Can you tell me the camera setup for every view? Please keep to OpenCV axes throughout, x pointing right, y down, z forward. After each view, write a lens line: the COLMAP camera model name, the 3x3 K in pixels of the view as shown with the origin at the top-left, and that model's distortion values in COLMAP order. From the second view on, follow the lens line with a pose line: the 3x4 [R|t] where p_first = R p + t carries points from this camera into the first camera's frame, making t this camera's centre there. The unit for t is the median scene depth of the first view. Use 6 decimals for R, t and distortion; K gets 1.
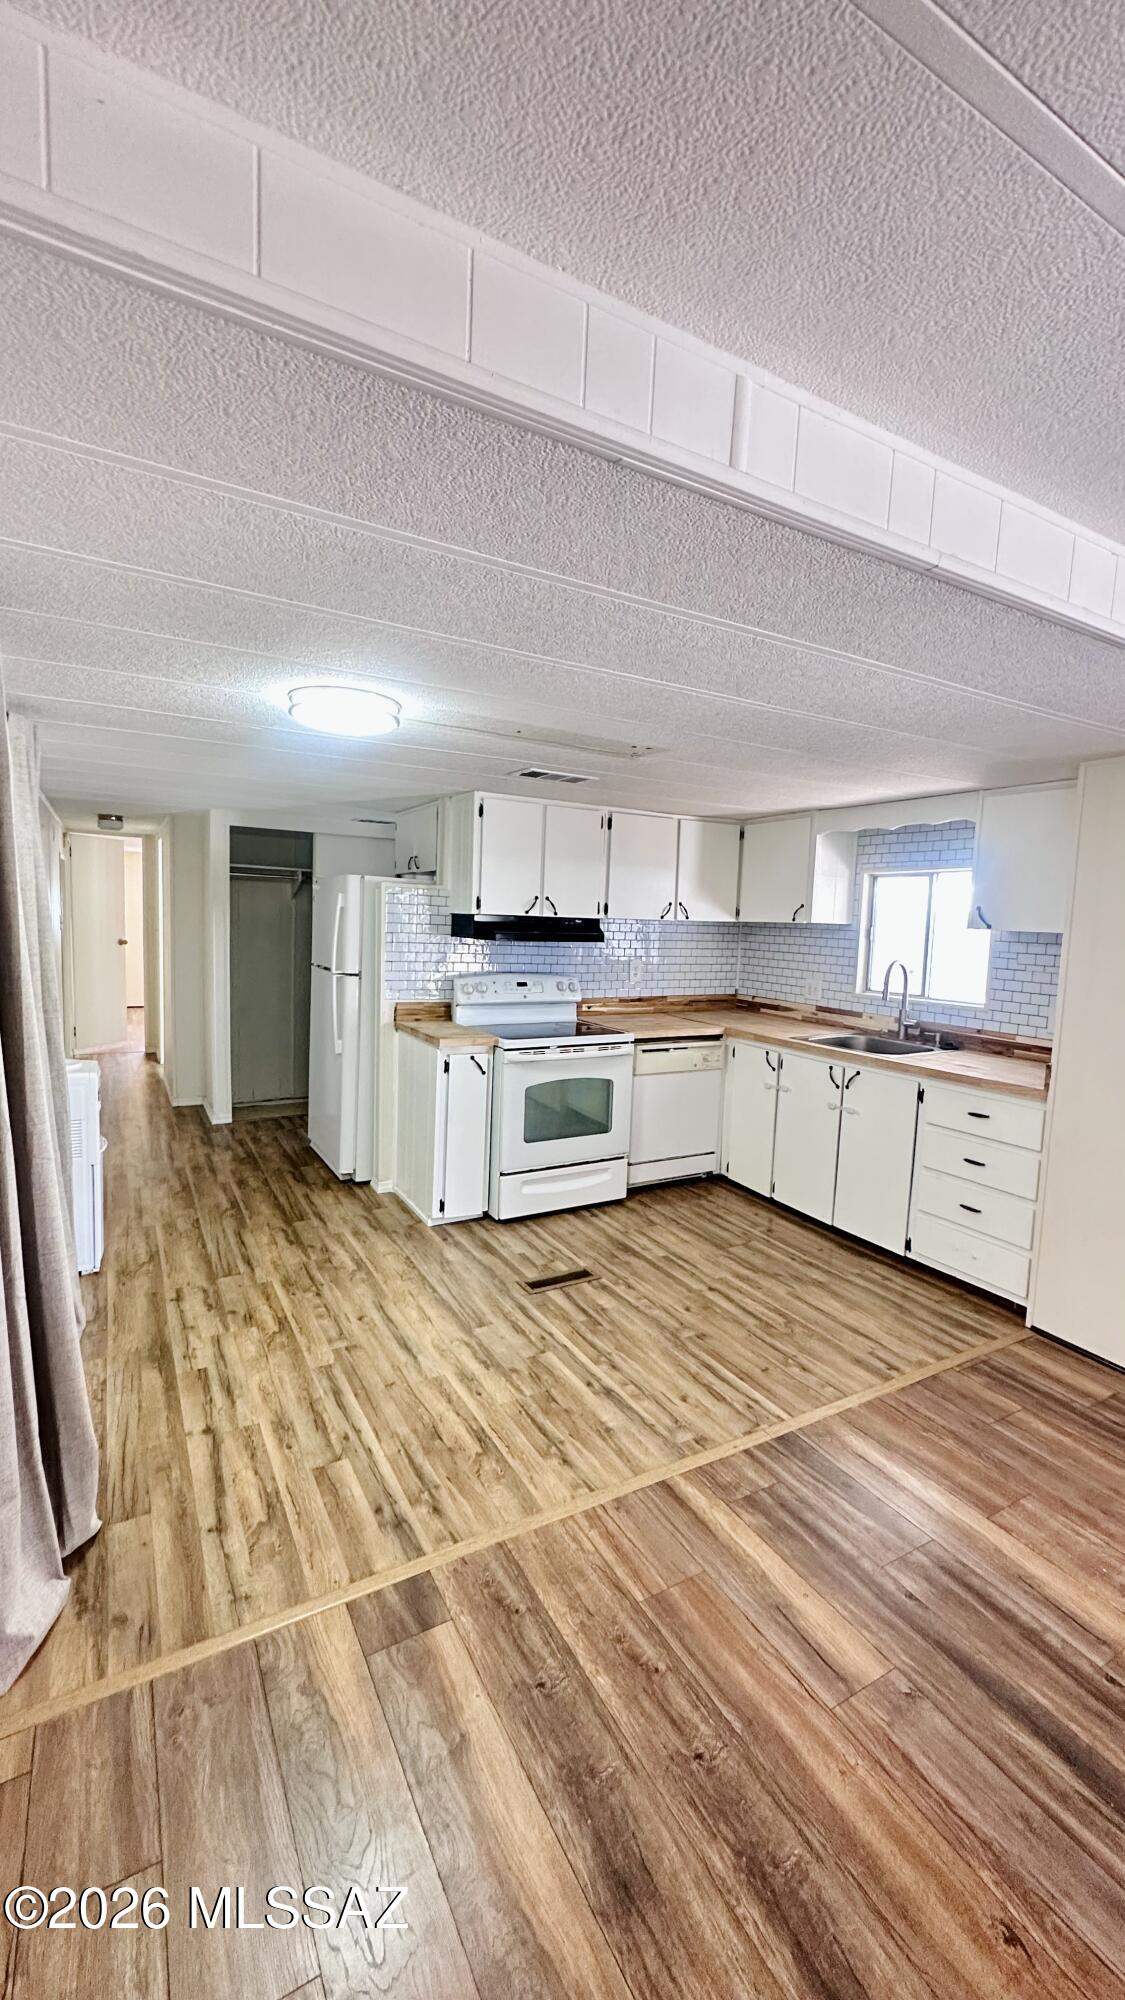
lens RADIAL K [[802.3, 0, 562.5], [0, 802.3, 1000.0], [0, 0, 1]] dist [-0.001480, 0.000032]
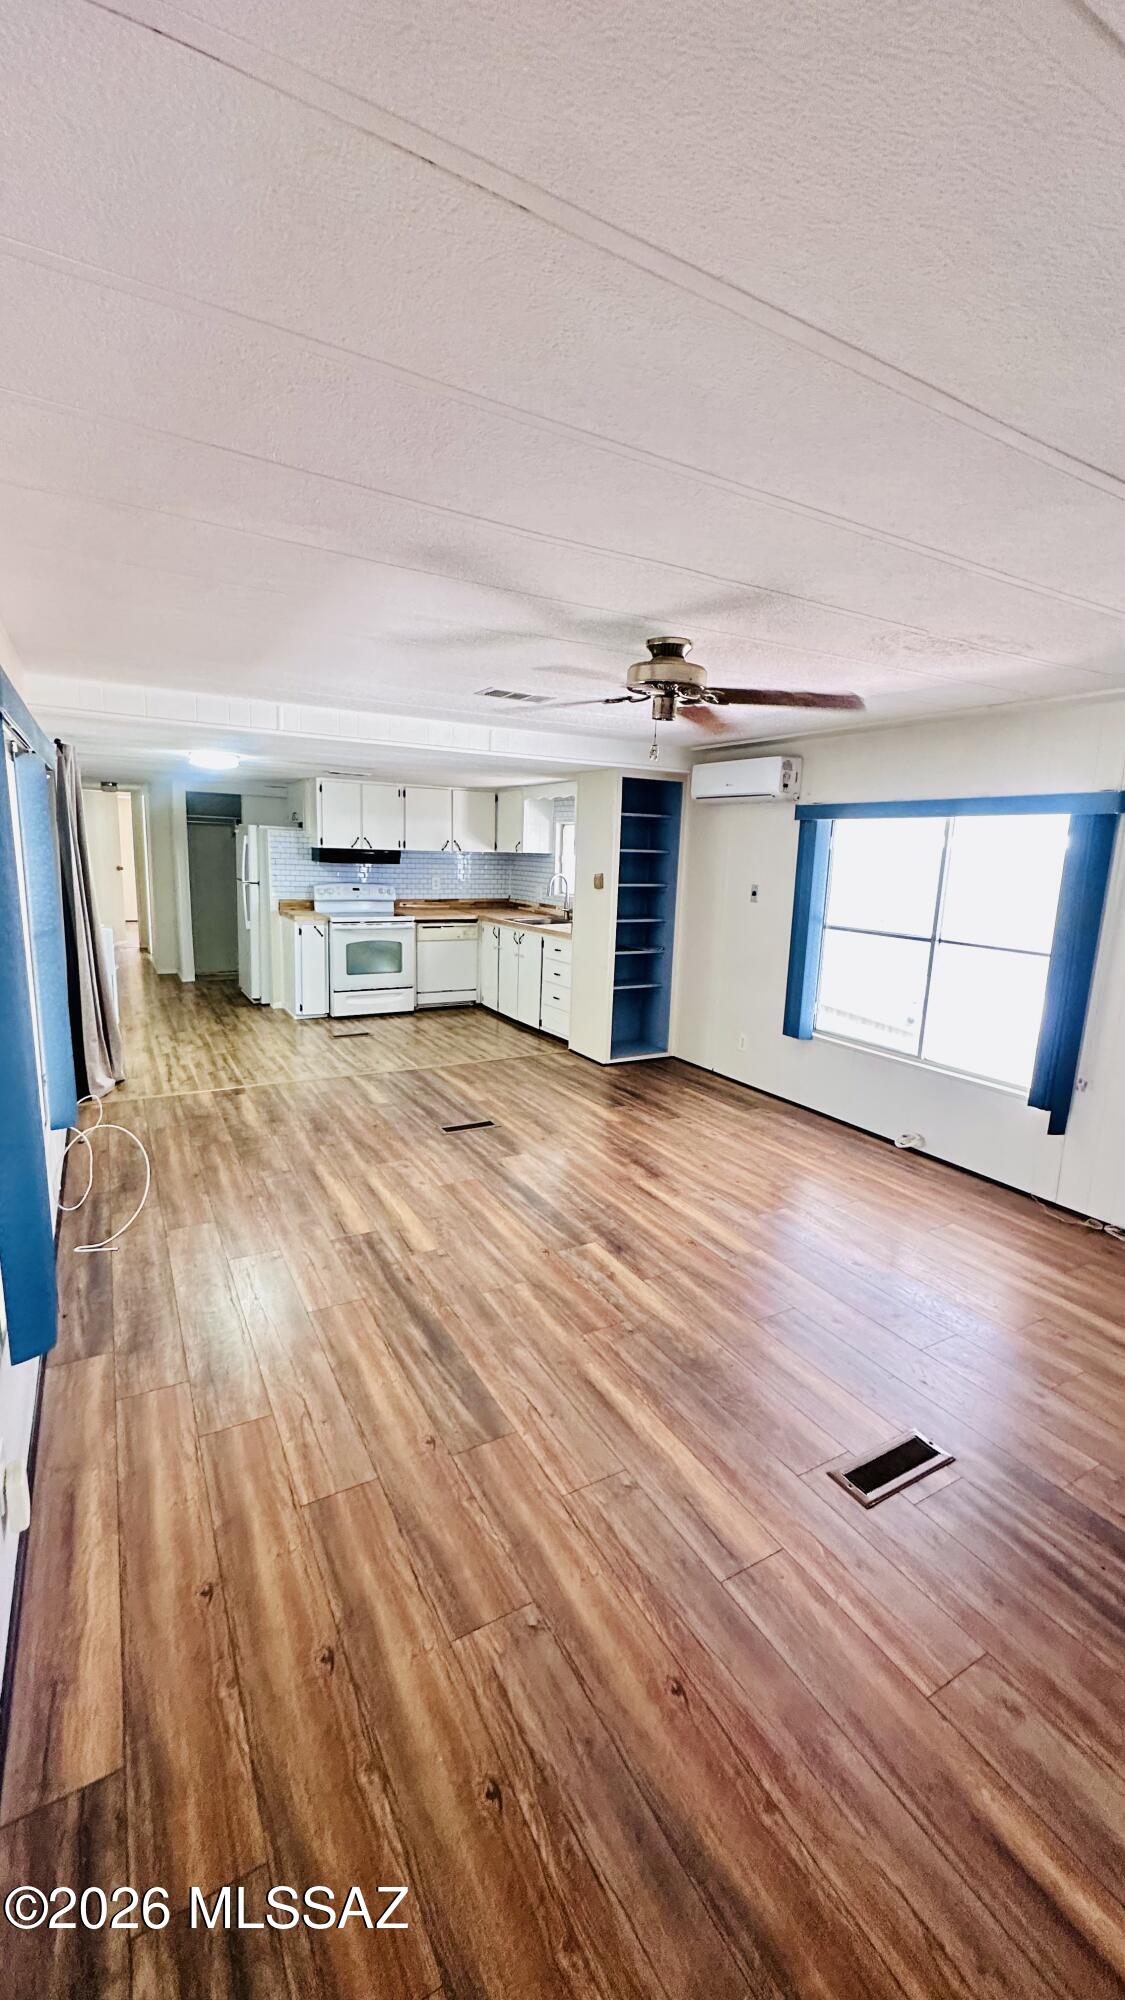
lens RADIAL K [[802.3, 0, 562.5], [0, 802.3, 1000.0], [0, 0, 1]] dist [-0.001480, 0.000032]
pose [[0.999998, -0.001758, 0.000845, 0.472758], [0.001683, 0.996636, 0.081937, 0.093198], [-0.000986, -0.081935, 0.996637, -0.881899]]
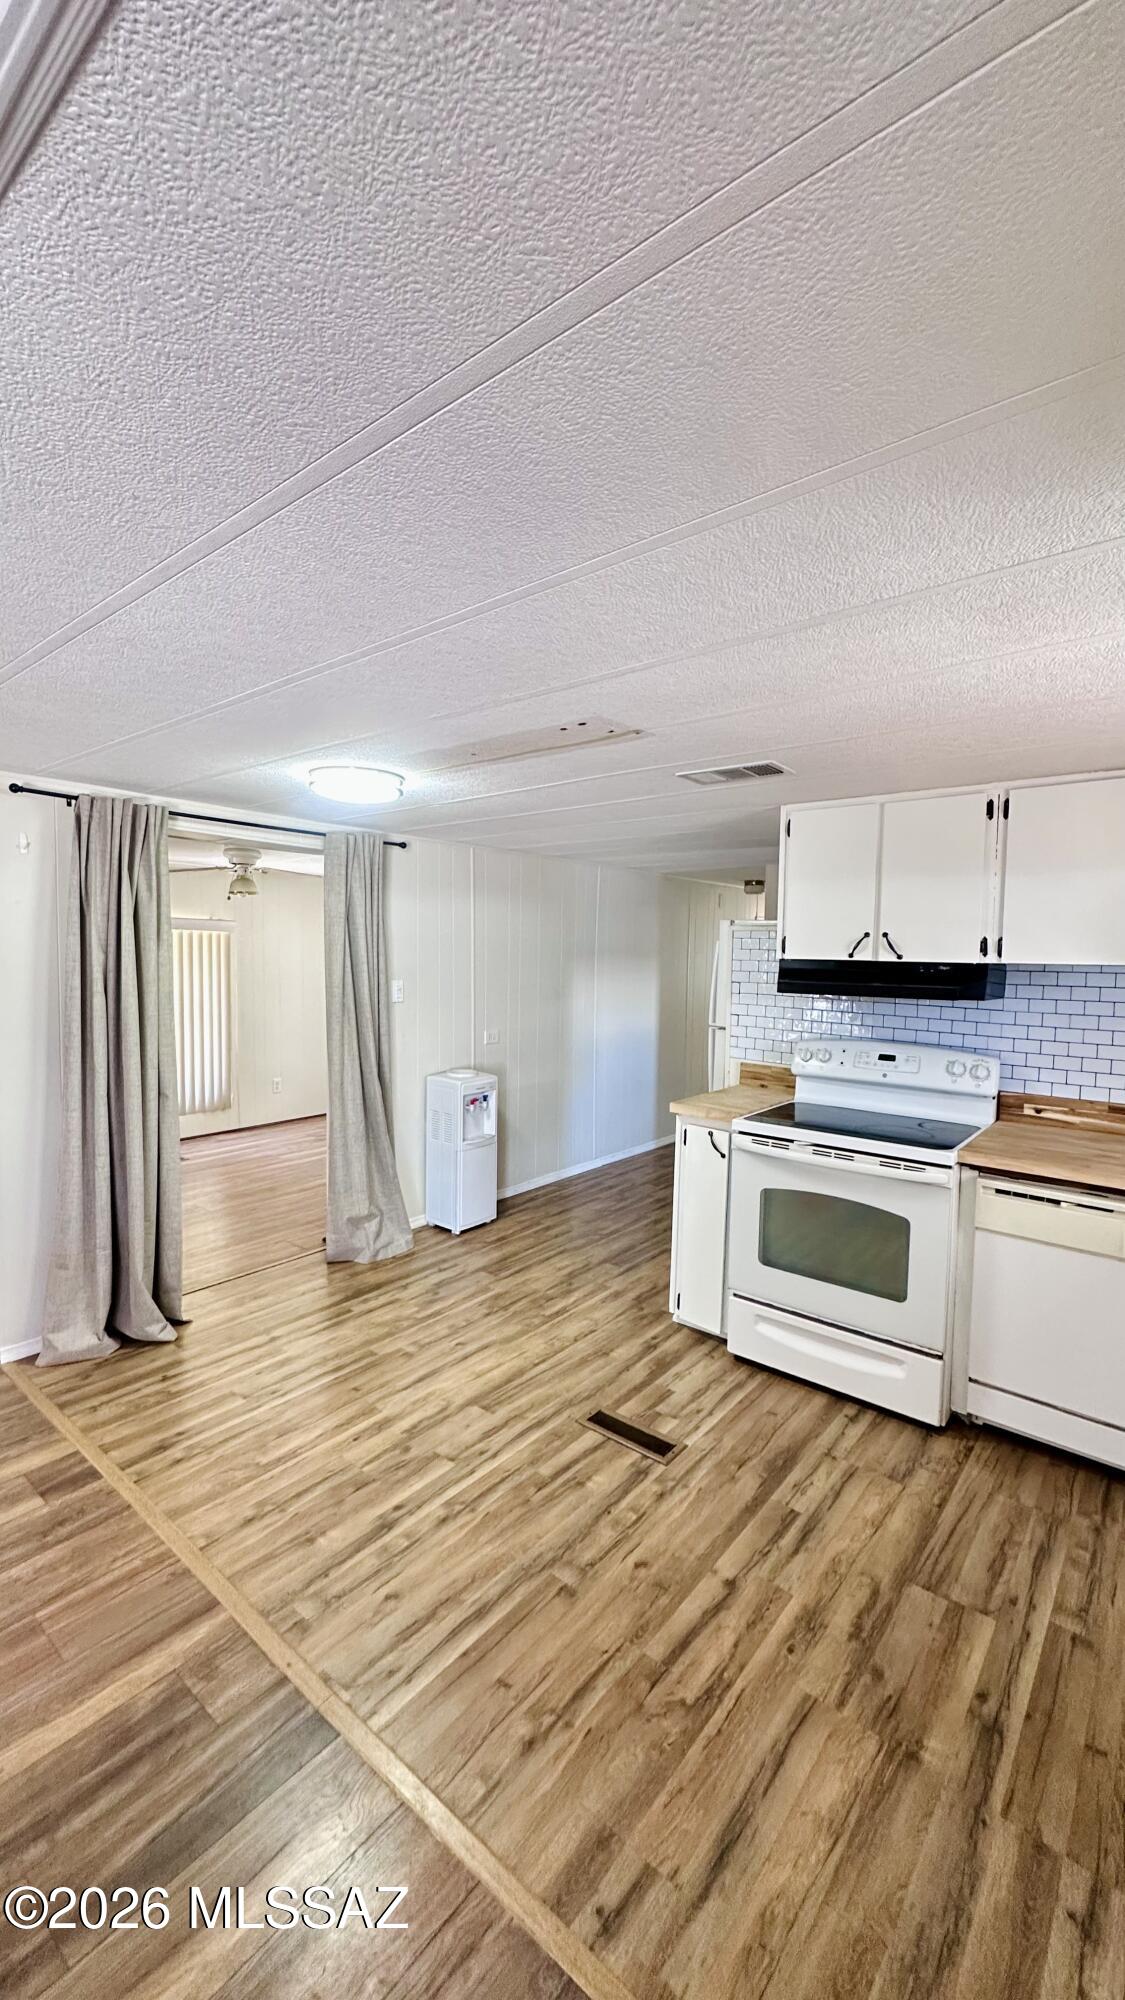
lens RADIAL K [[793.1, 0, 546.3], [0, 793.1, 1008.2], [0, 0, 1]] dist [-0.000633, 0.000141]
pose [[0.352645, 0.036831, -0.935032, 0.604735], [-0.099440, 0.995042, 0.001692, -0.042017], [0.930459, 0.092383, 0.354559, 0.573010]]
